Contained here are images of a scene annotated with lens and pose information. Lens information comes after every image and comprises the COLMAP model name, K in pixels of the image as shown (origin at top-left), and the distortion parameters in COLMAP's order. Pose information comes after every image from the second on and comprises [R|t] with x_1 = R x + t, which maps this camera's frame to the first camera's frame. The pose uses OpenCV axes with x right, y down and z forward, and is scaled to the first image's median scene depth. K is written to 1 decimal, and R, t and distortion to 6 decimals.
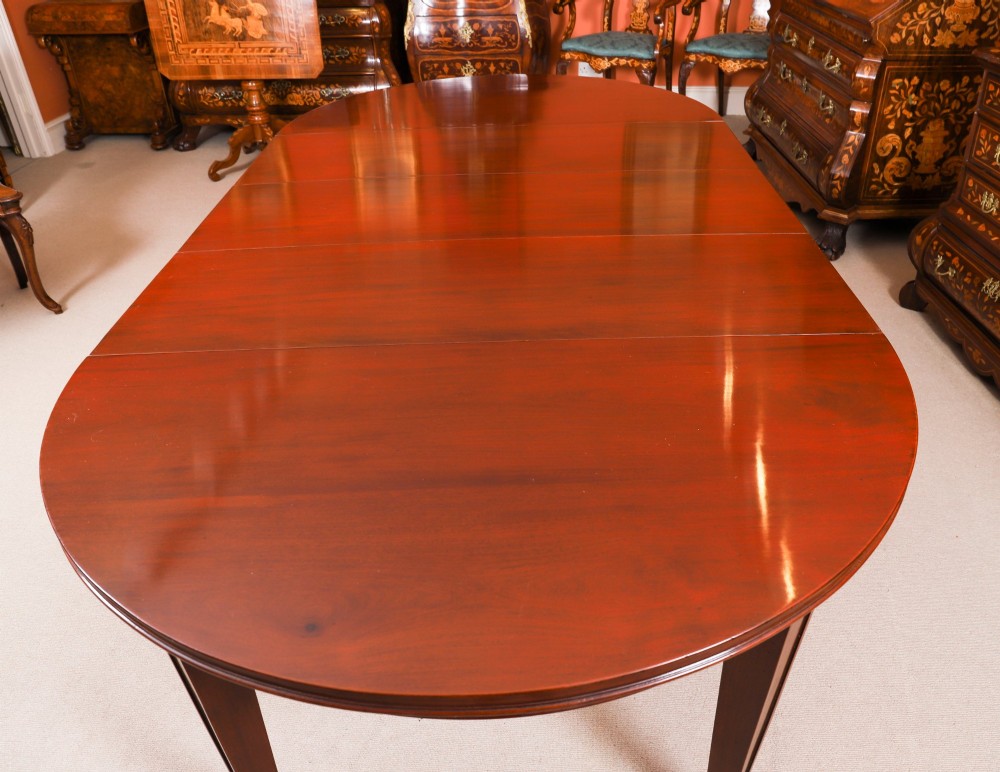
lens RADIAL K [[817.3, 0, 542.1], [0, 817.3, 399.2], [0, 0, 1]] dist [-0.072458, 0.048491]
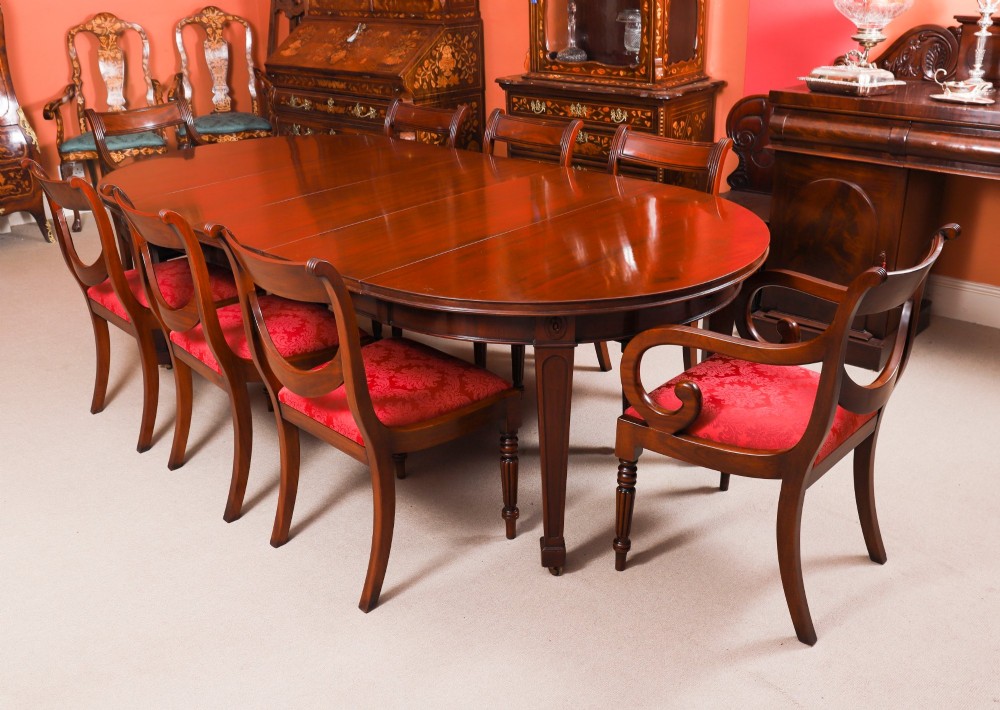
lens RADIAL K [[965.4, 0, 488.8], [0, 965.4, 335.0], [0, 0, 1]] dist [-0.046343, 0.000000]
pose [[0.702581, -0.268947, 0.658823, -0.640998], [0.410950, 0.909186, -0.067093, 0.101902], [-0.580948, 0.317882, 0.749300, -0.179522]]
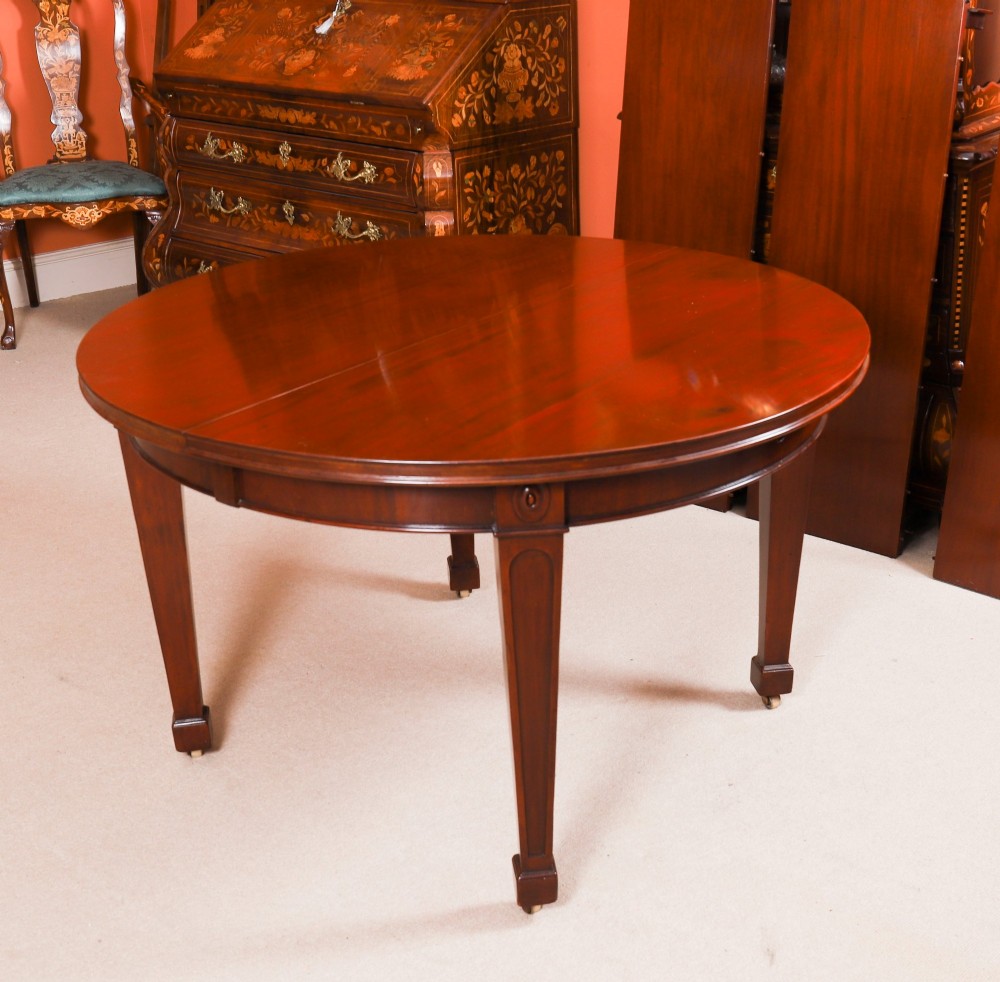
lens RADIAL K [[1528.7, 0, 577.1], [0, 1528.7, 470.9], [0, 0, 1]] dist [-0.024539, 0.000000]
pose [[0.661553, -0.270047, 0.699588, -0.496129], [0.421619, 0.905438, -0.049190, -0.046494], [-0.620149, 0.327501, 0.712852, 0.047526]]
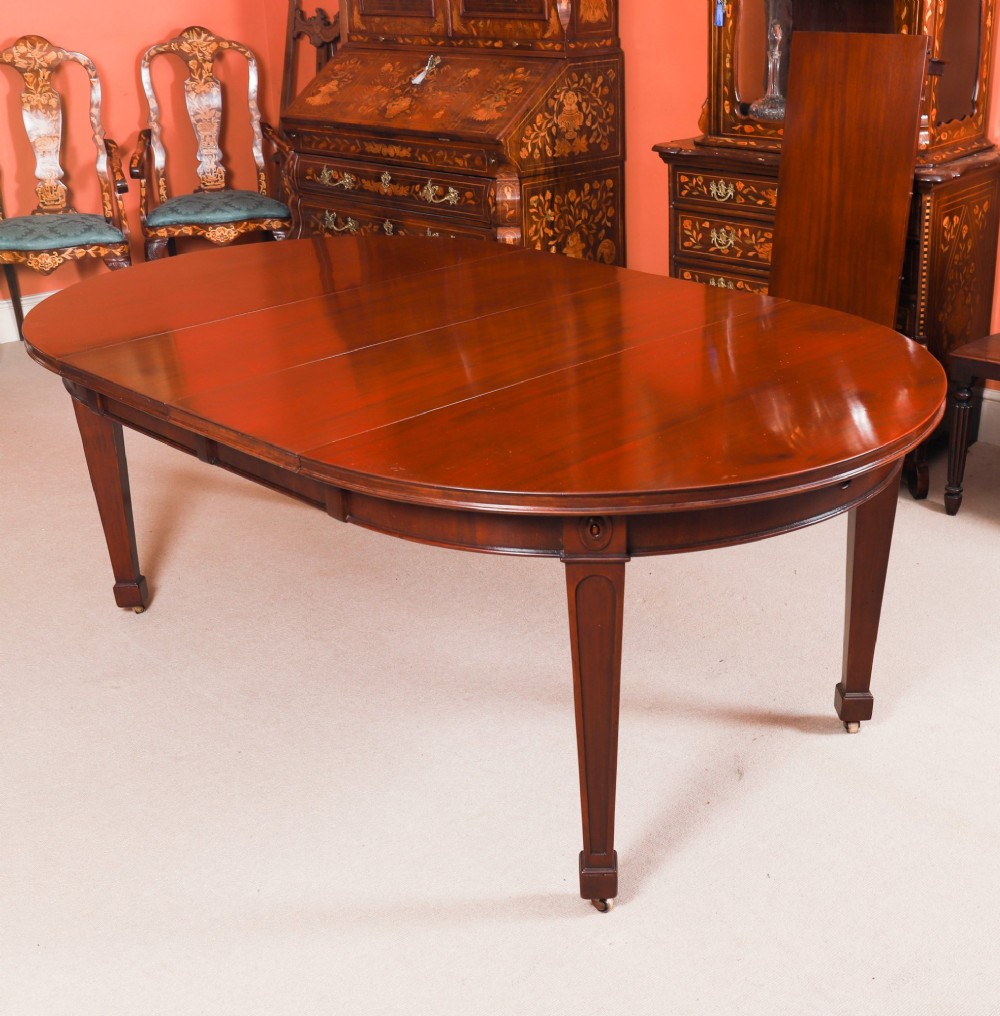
lens RADIAL K [[1374.9, 0, 564.3], [0, 1374.9, 501.8], [0, 0, 1]] dist [-0.037359, 0.000000]
pose [[0.705304, -0.267569, 0.656470, -0.585167], [0.405710, 0.911739, -0.064278, 0.018034], [-0.581331, 0.311672, 0.751609, -0.050530]]
